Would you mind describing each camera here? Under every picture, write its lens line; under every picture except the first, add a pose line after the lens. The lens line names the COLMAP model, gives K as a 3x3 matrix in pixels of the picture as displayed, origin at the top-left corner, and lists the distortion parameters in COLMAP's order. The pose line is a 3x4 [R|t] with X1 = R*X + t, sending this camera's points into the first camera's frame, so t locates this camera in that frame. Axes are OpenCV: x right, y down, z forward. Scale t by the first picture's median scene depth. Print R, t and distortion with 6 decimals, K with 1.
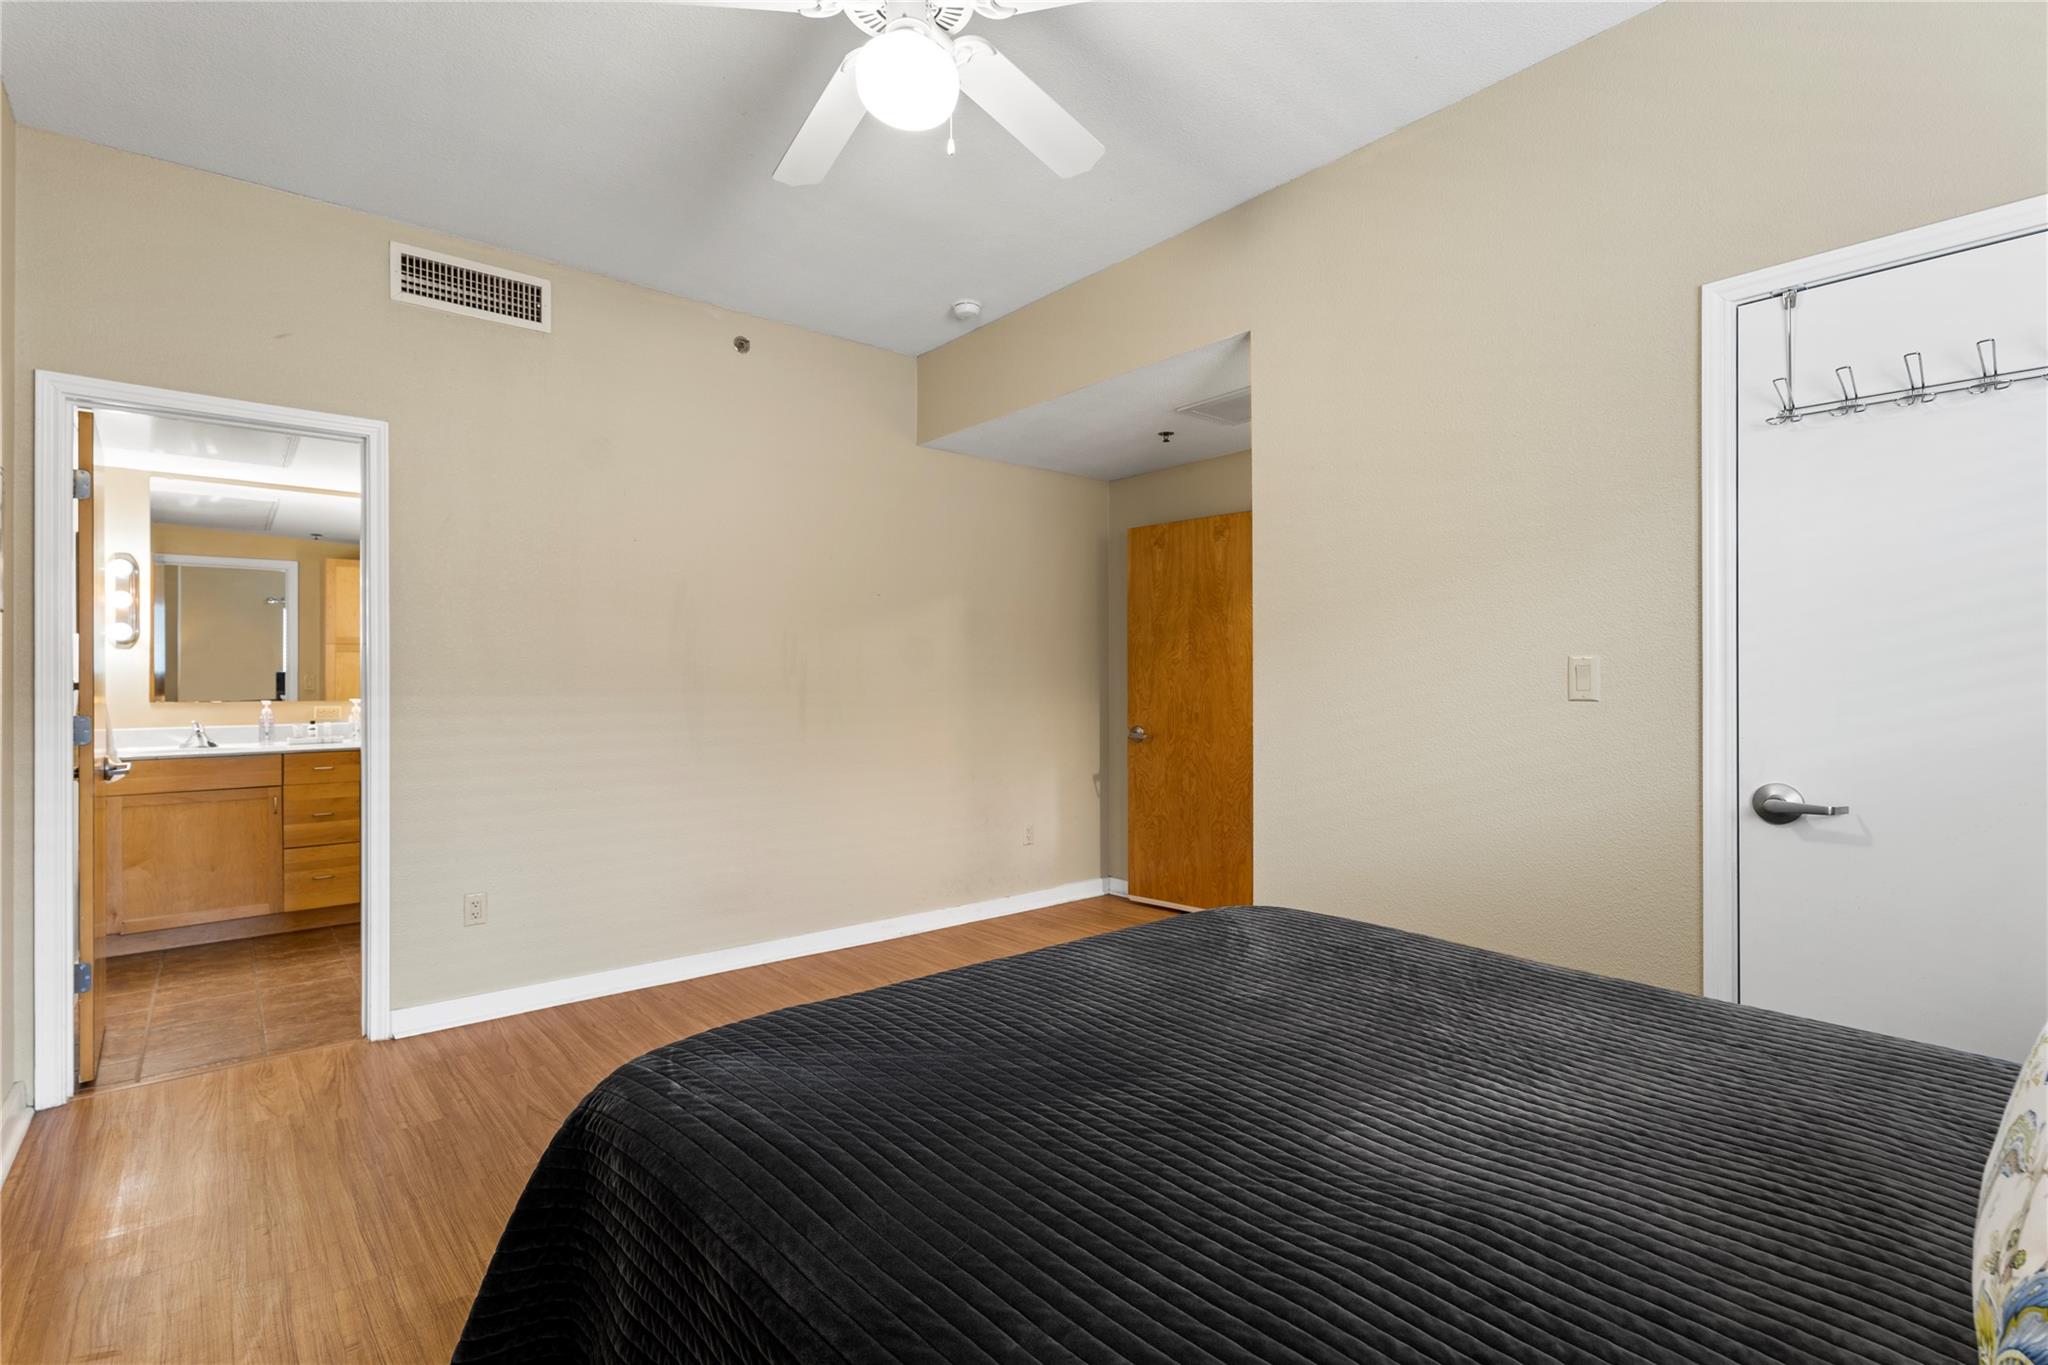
lens RADIAL K [[951.6, 0, 1021.2], [0, 951.6, 685.4], [0, 0, 1]] dist [0.000829, 0.001848]
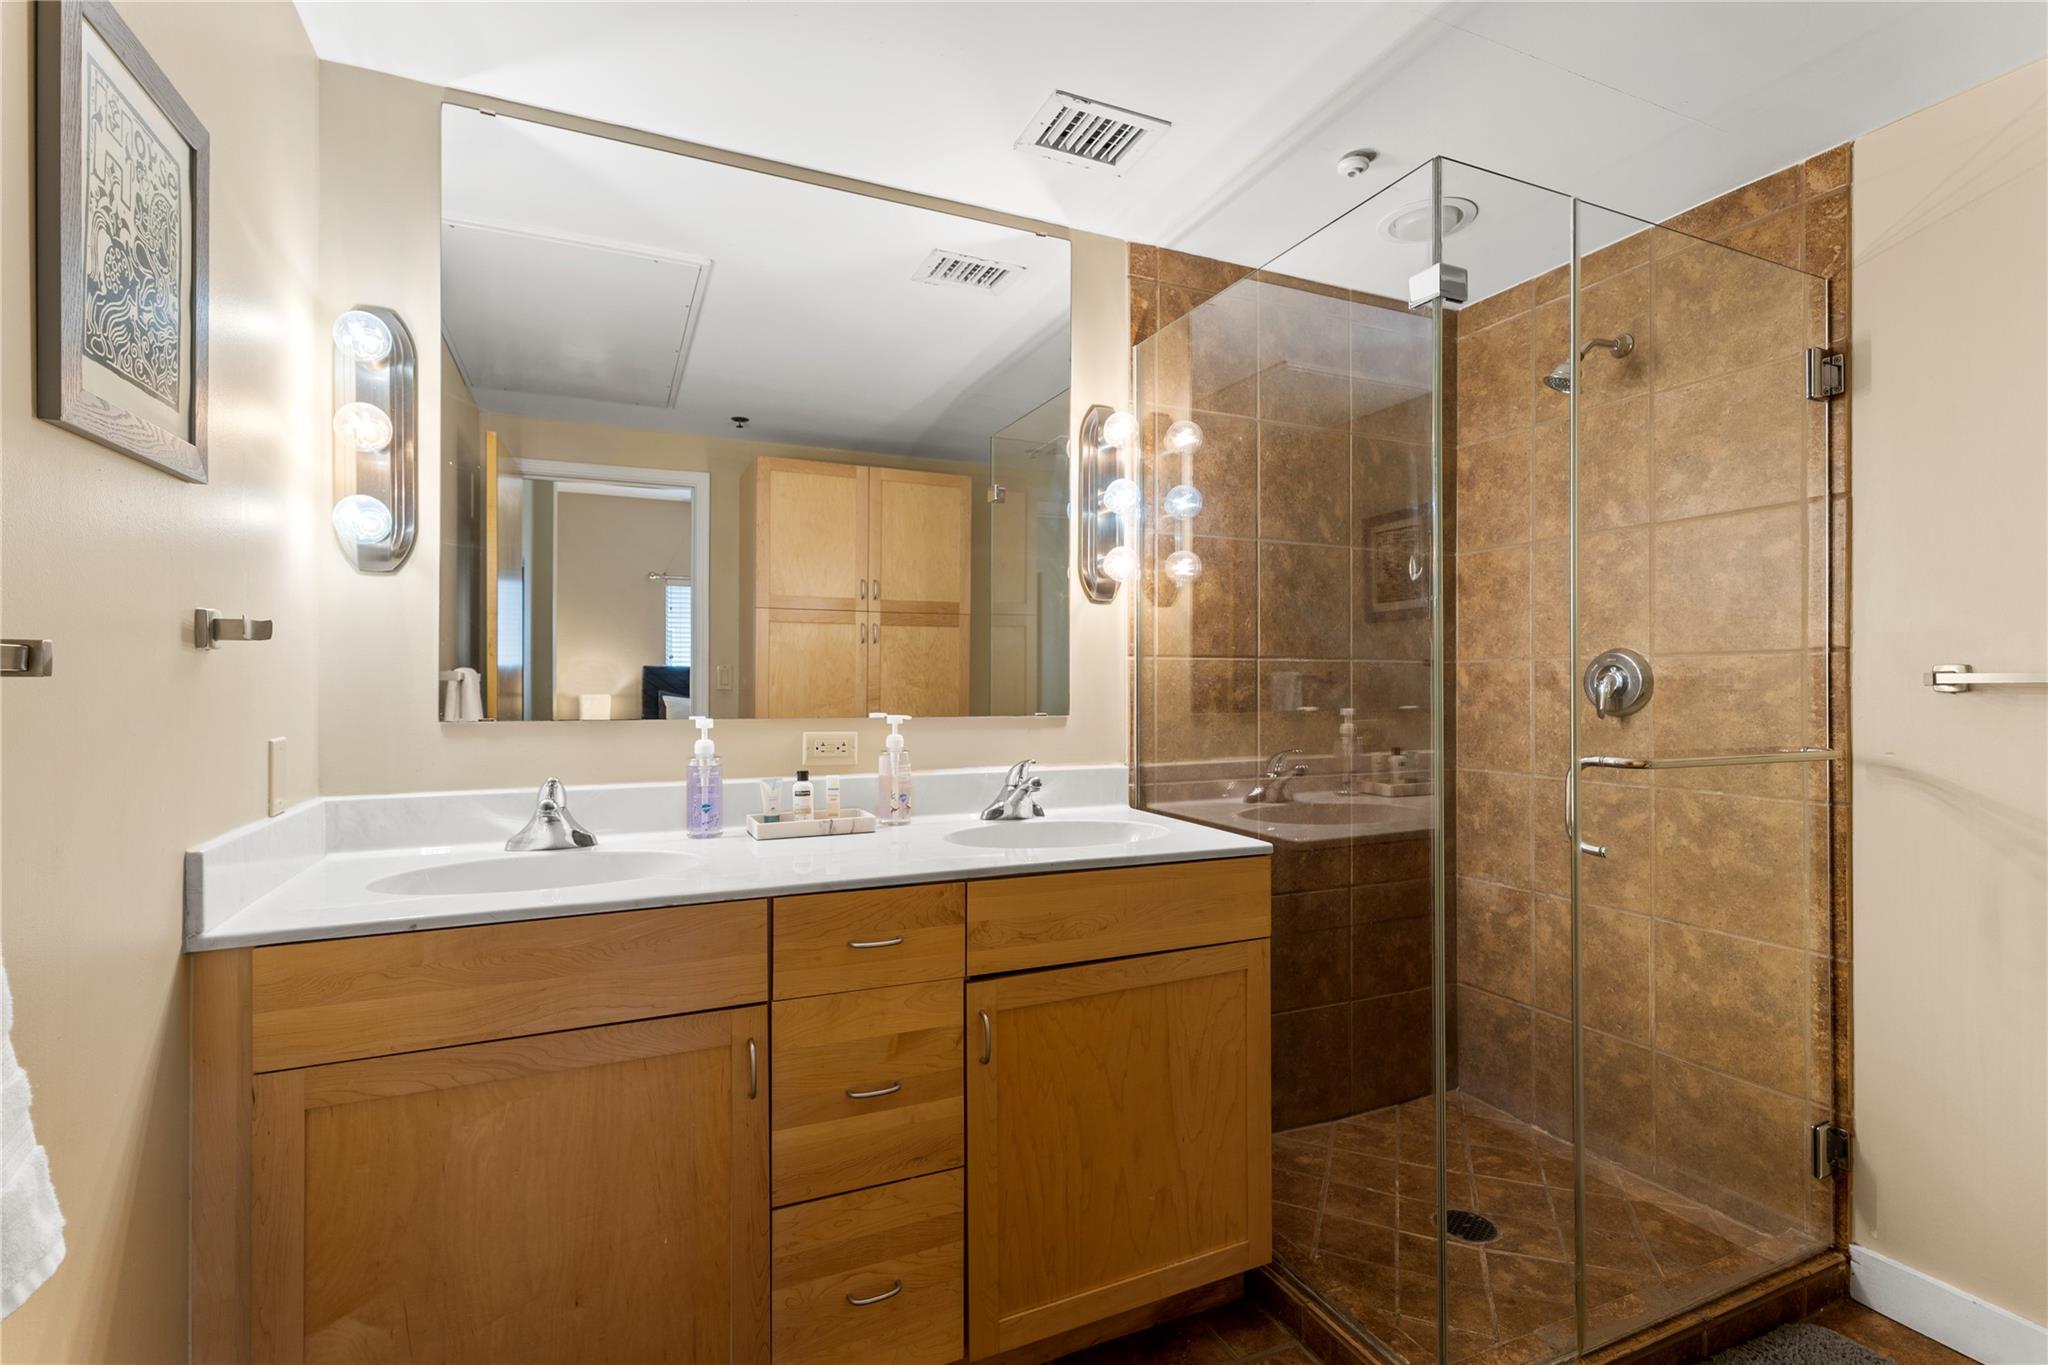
lens RADIAL K [[951.6, 0, 1021.2], [0, 951.6, 685.4], [0, 0, 1]] dist [0.000829, 0.001848]
pose [[0.960217, 0.001834, -0.279250, -0.593145], [-0.002037, 0.999998, -0.000435, 0.003078], [0.279249, 0.000987, 0.960218, 0.706358]]
